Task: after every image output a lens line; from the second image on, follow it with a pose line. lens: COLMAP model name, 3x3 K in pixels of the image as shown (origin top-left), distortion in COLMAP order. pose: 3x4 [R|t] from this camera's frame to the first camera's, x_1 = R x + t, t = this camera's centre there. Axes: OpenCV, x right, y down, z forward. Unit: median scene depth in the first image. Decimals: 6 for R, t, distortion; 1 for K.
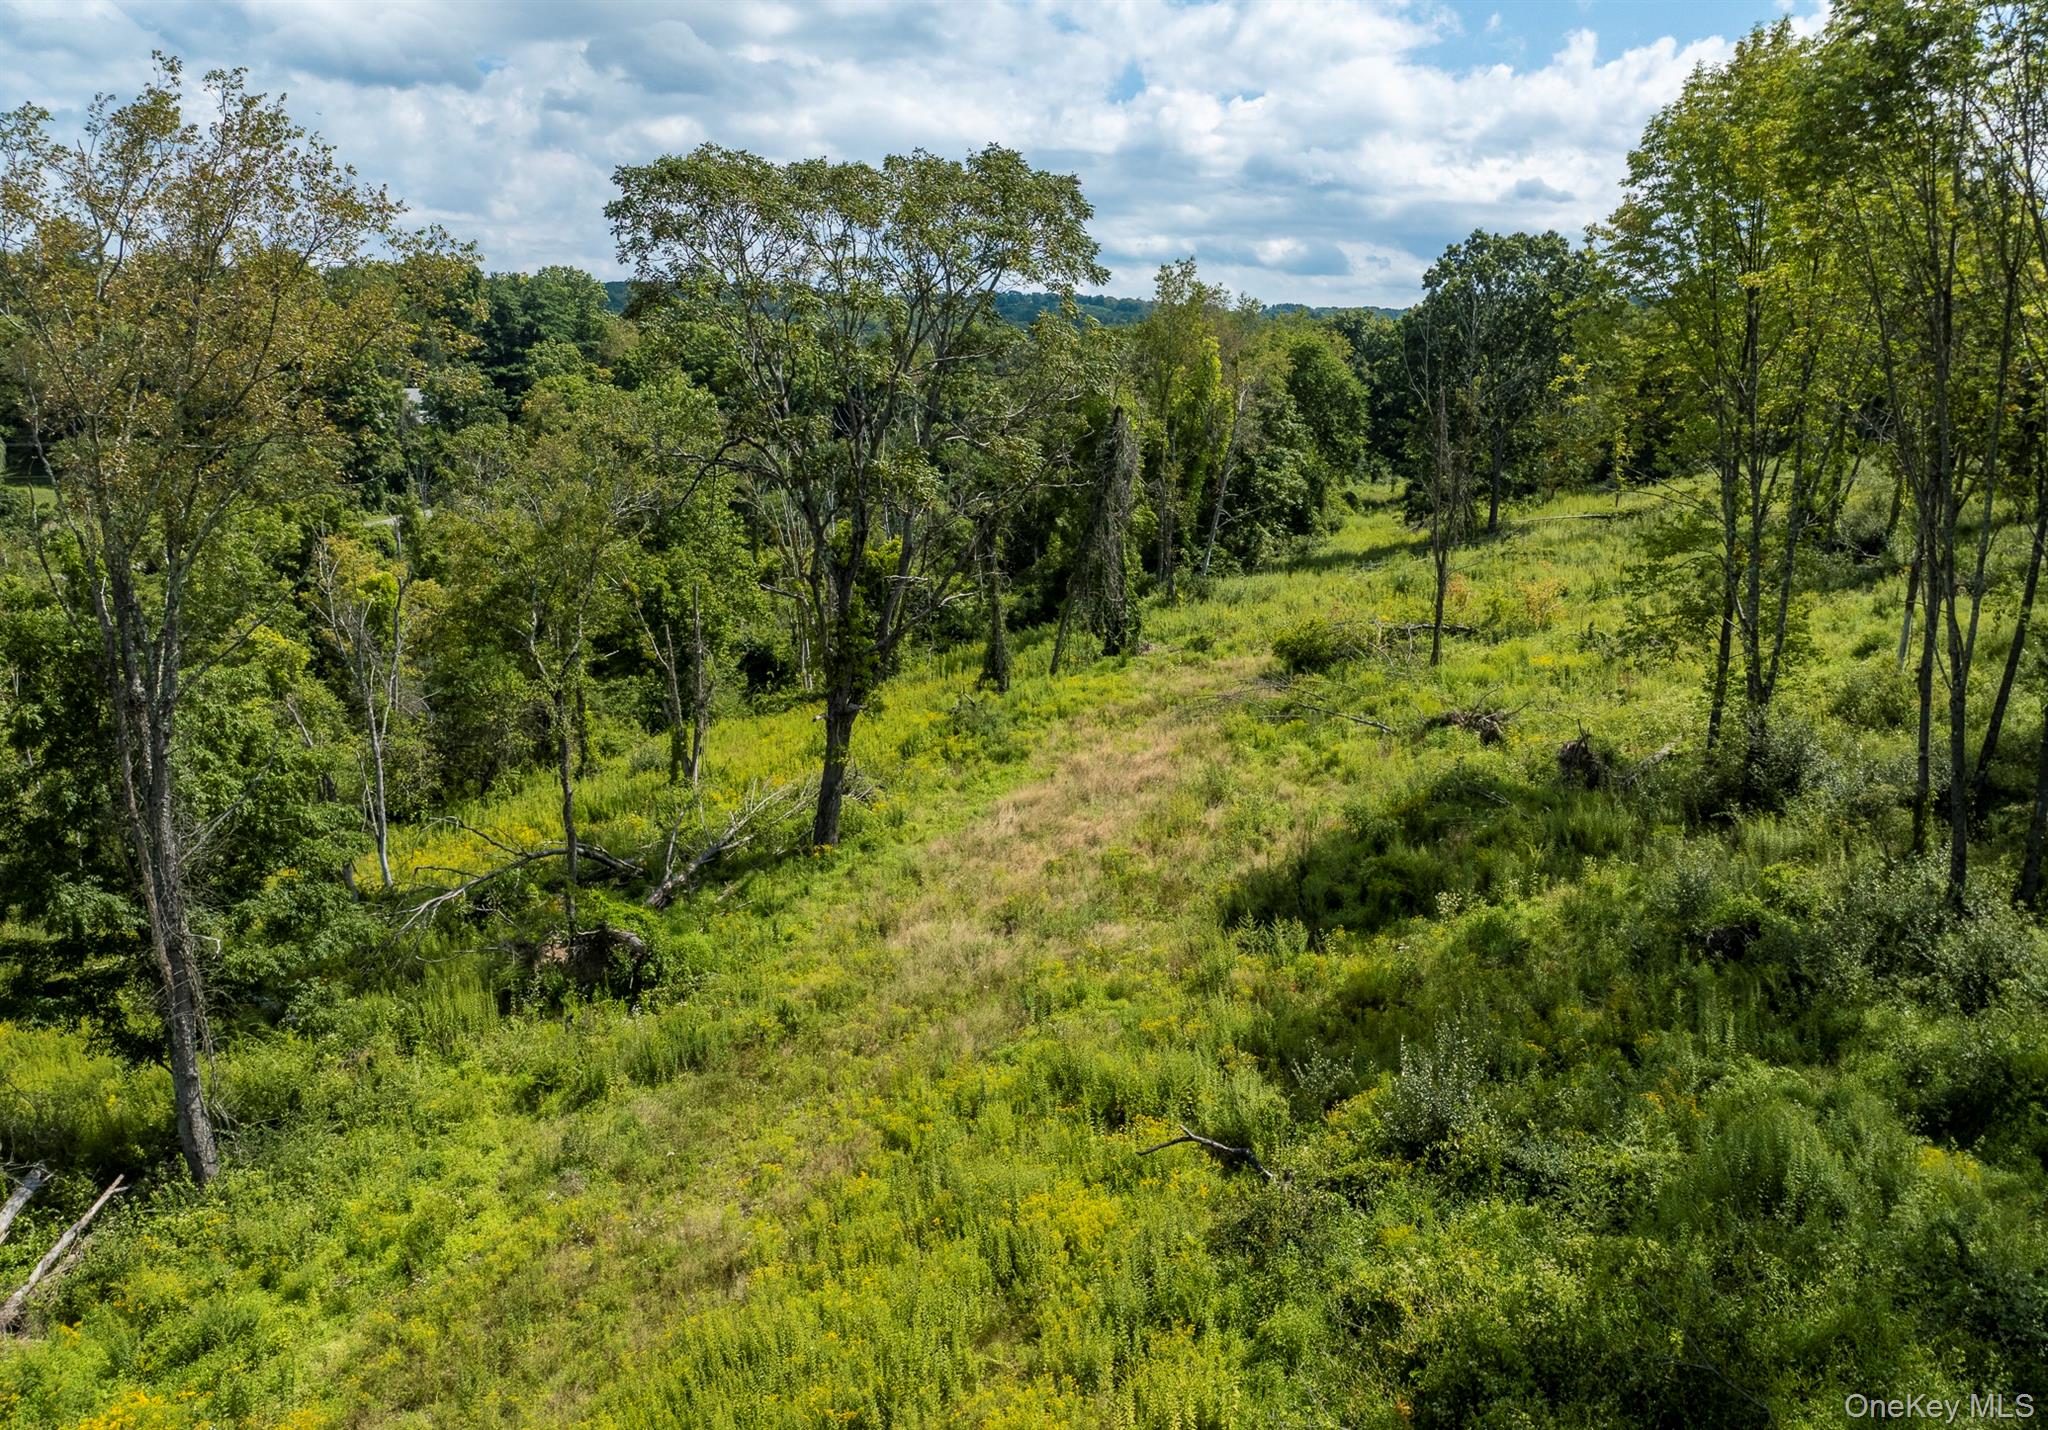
lens RADIAL K [[1446.2, 0, 1018.5], [0, 1446.2, 719.5], [0, 0, 1]] dist [-0.031033, -0.002705]
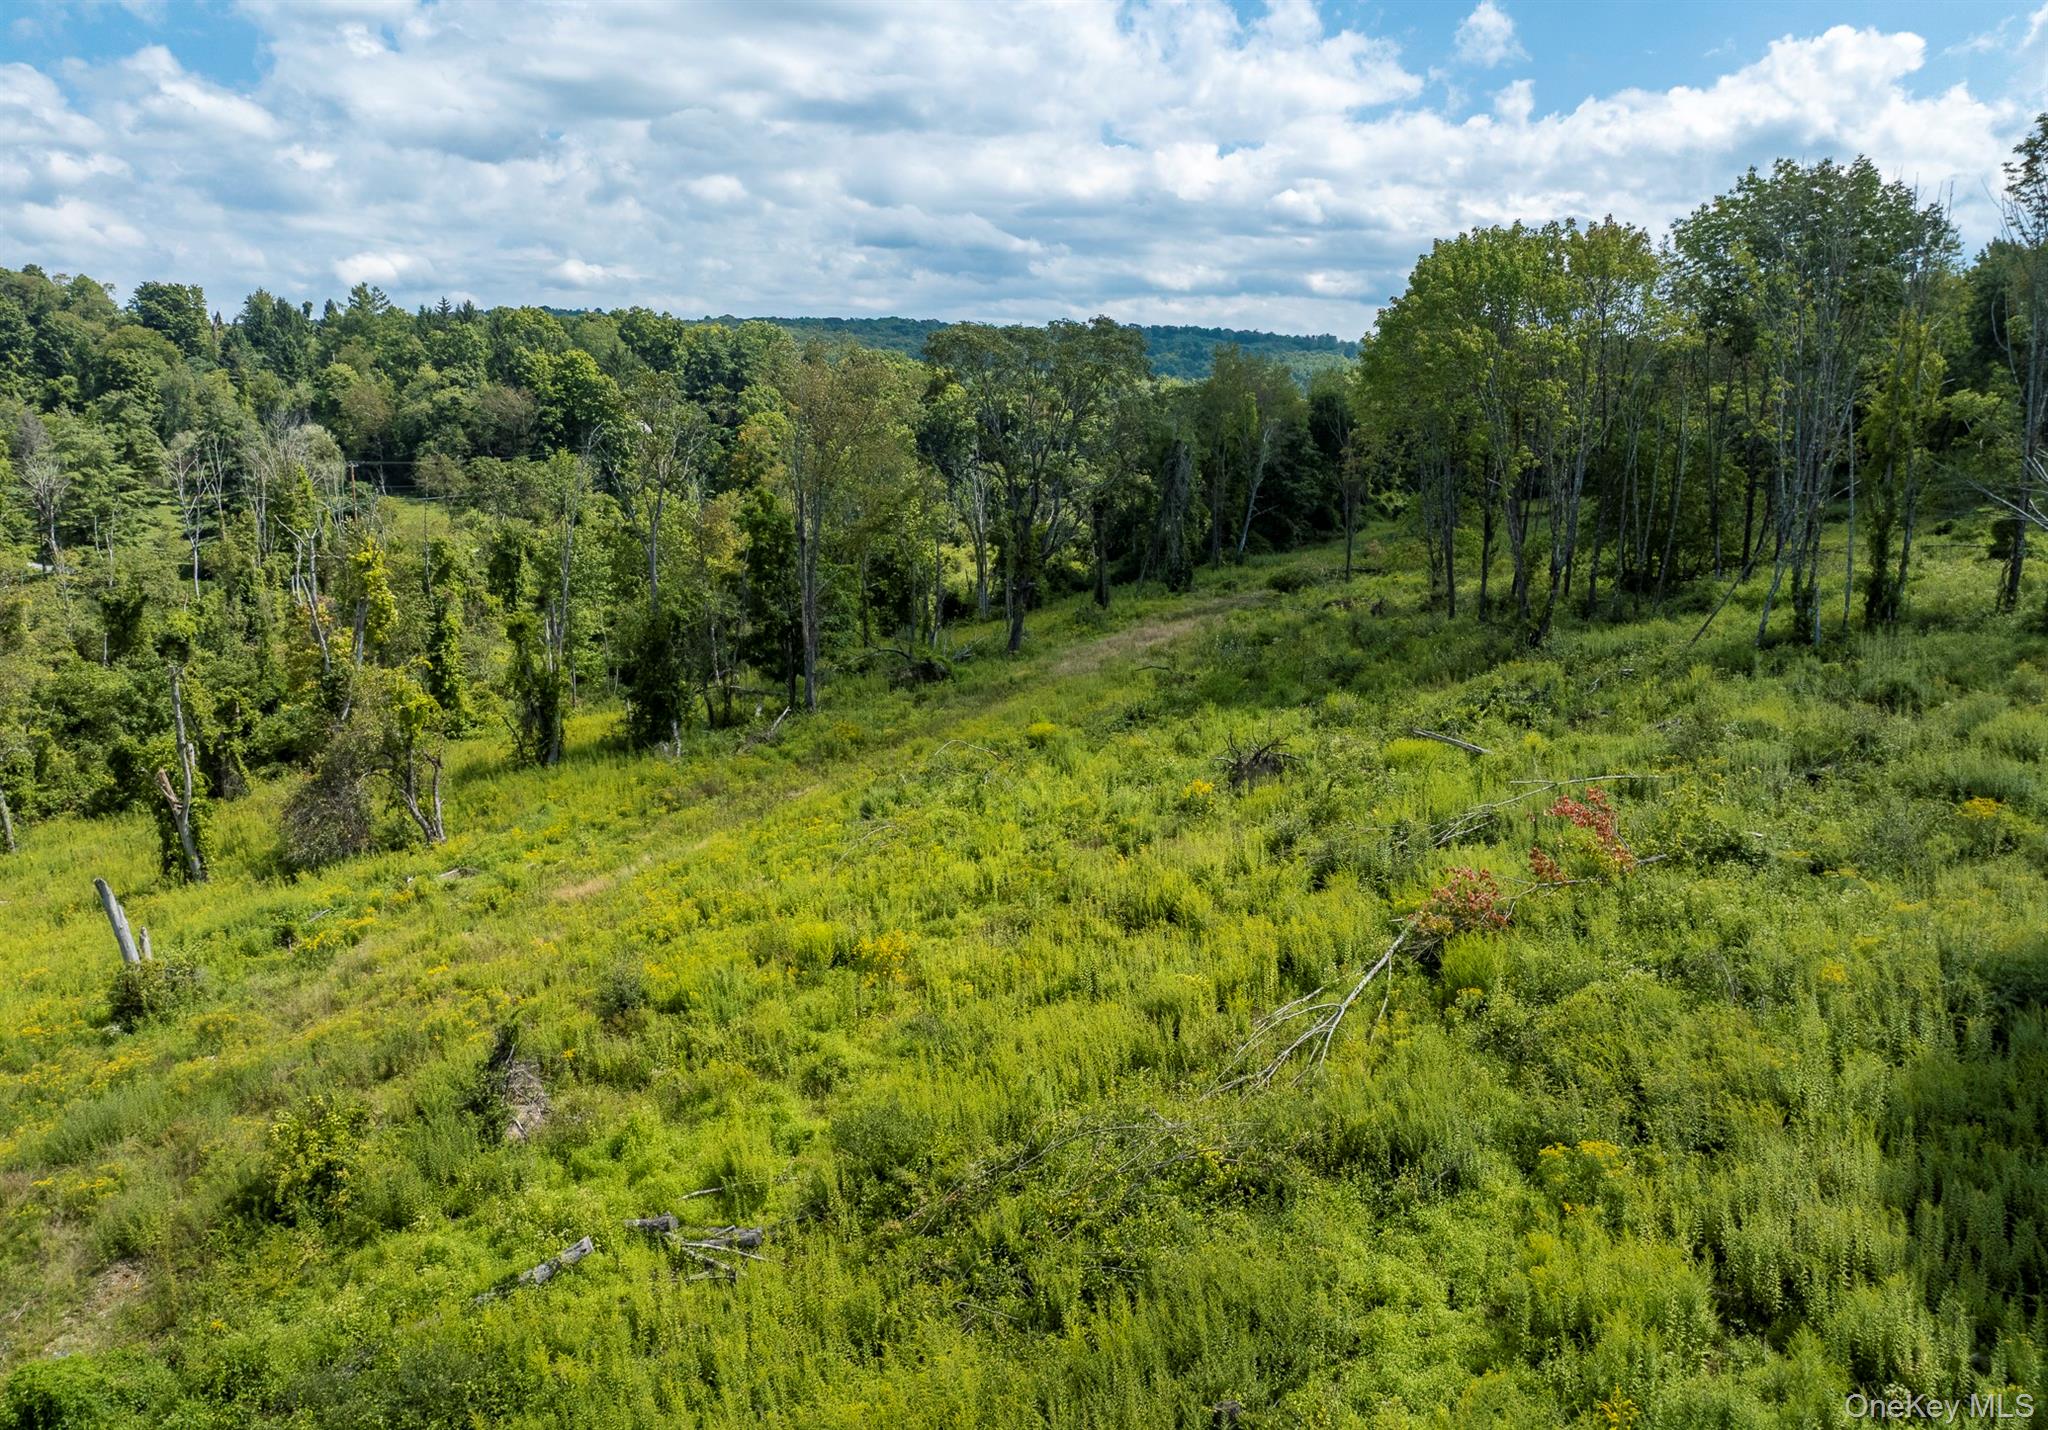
lens RADIAL K [[1446.2, 0, 1018.5], [0, 1446.2, 719.5], [0, 0, 1]] dist [-0.031033, -0.002705]
pose [[0.996722, 0.014834, -0.079535, 0.019804], [-0.016299, 0.999709, -0.017806, 0.118924], [0.079248, 0.019044, 0.996673, -0.571153]]
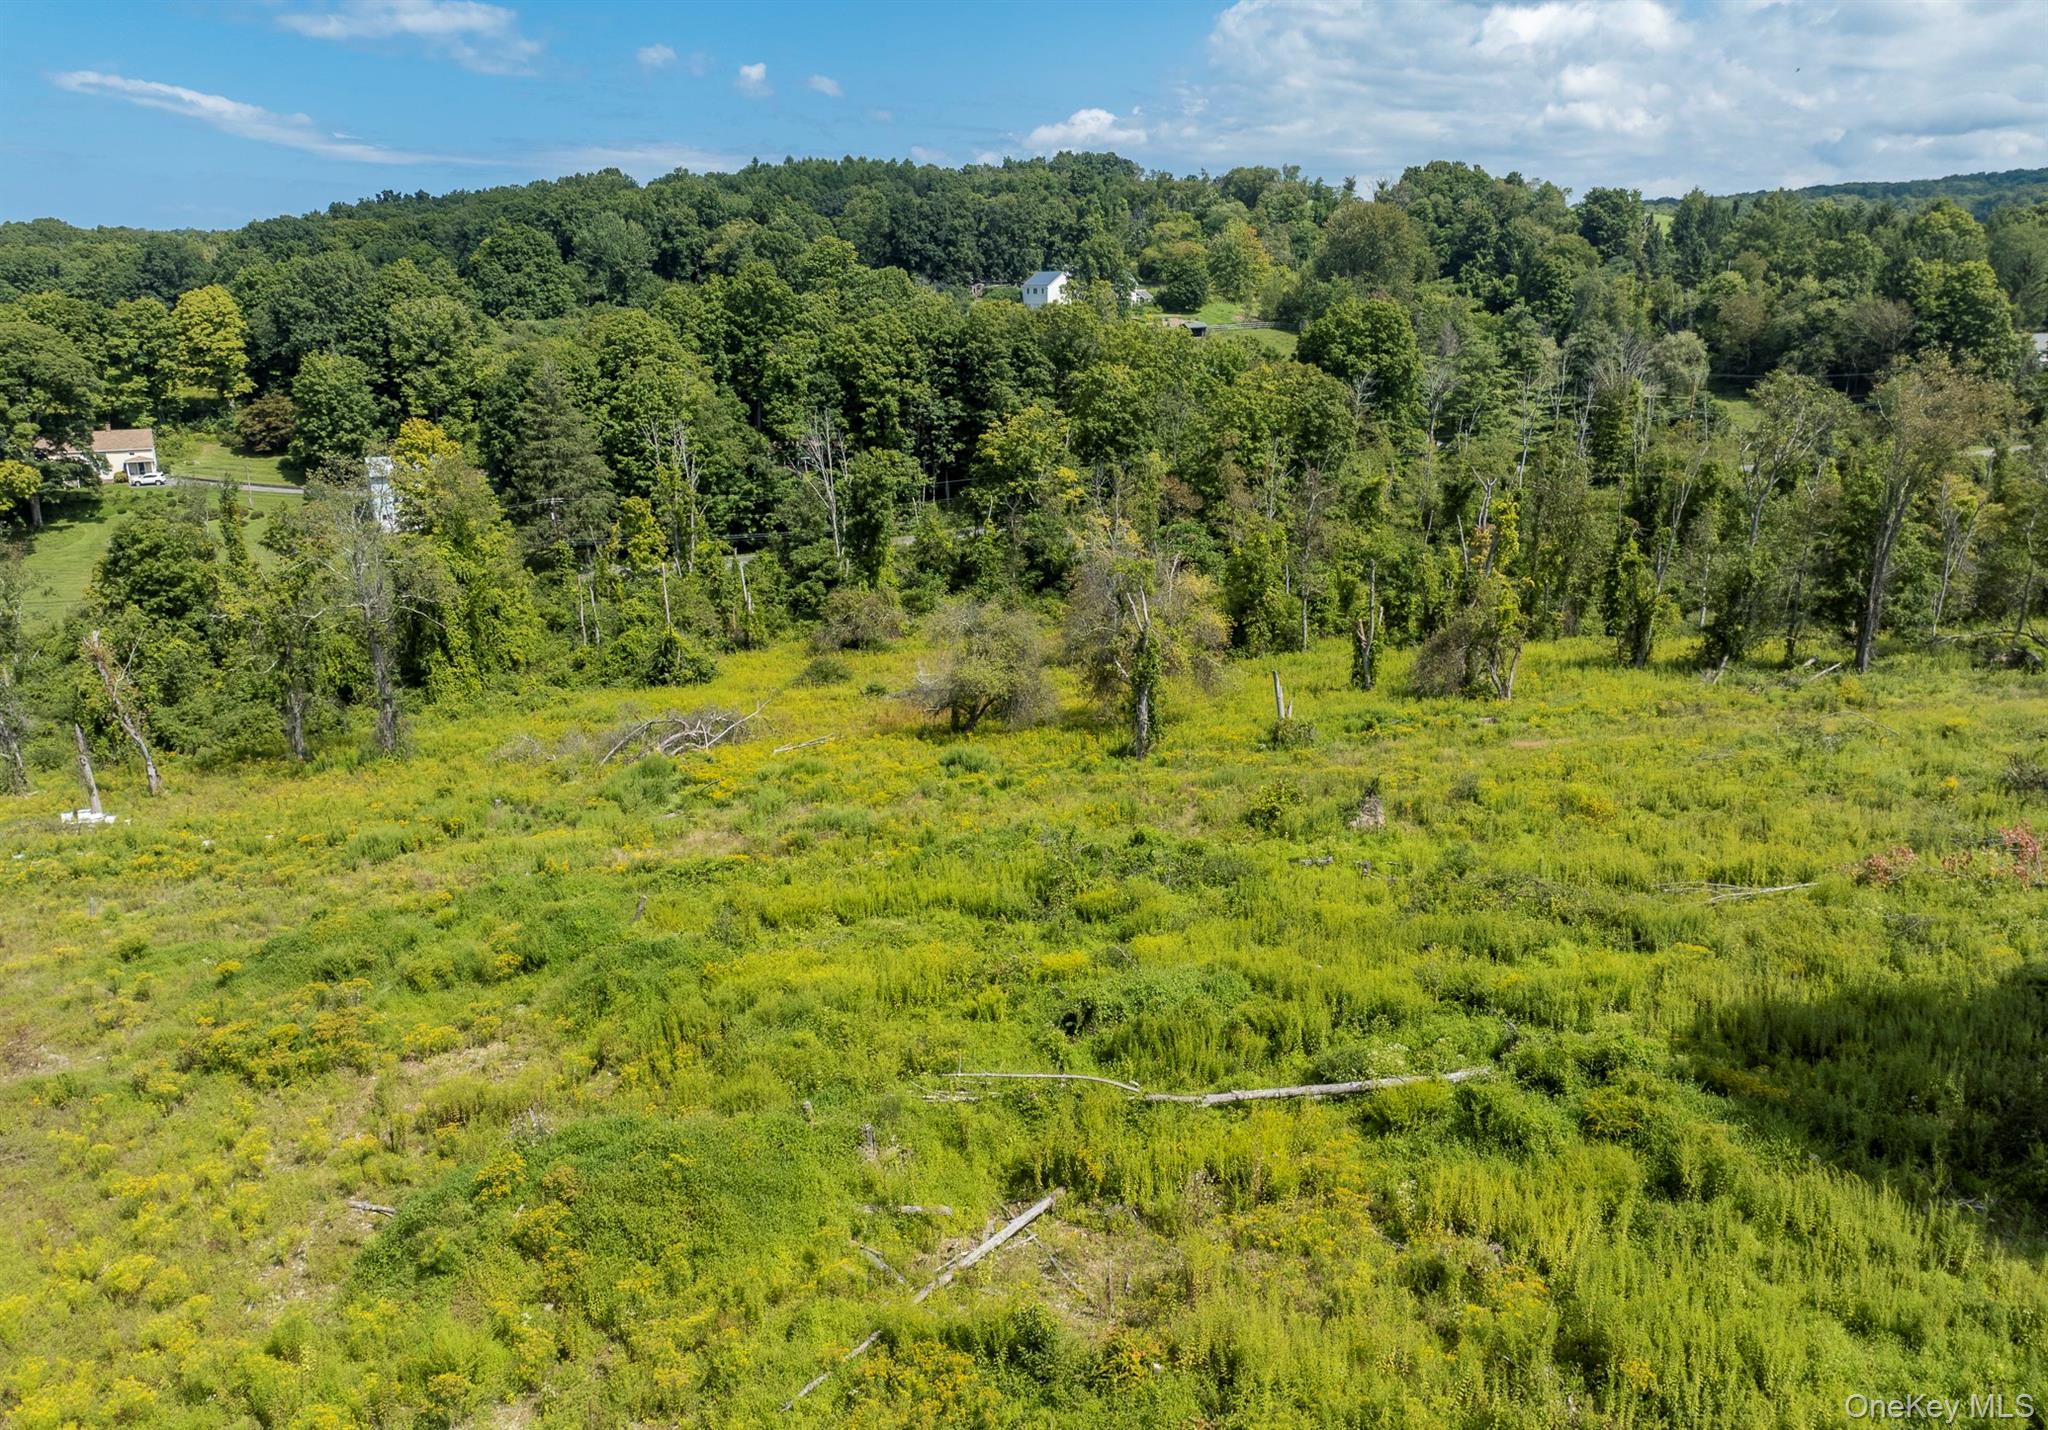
lens RADIAL K [[1446.2, 0, 1018.5], [0, 1446.2, 719.5], [0, 0, 1]] dist [-0.031033, -0.002705]
pose [[0.537358, 0.247839, -0.806115, 0.330217], [-0.191422, 0.966740, 0.169621, 0.075200], [0.821343, 0.063161, 0.566927, -0.774113]]
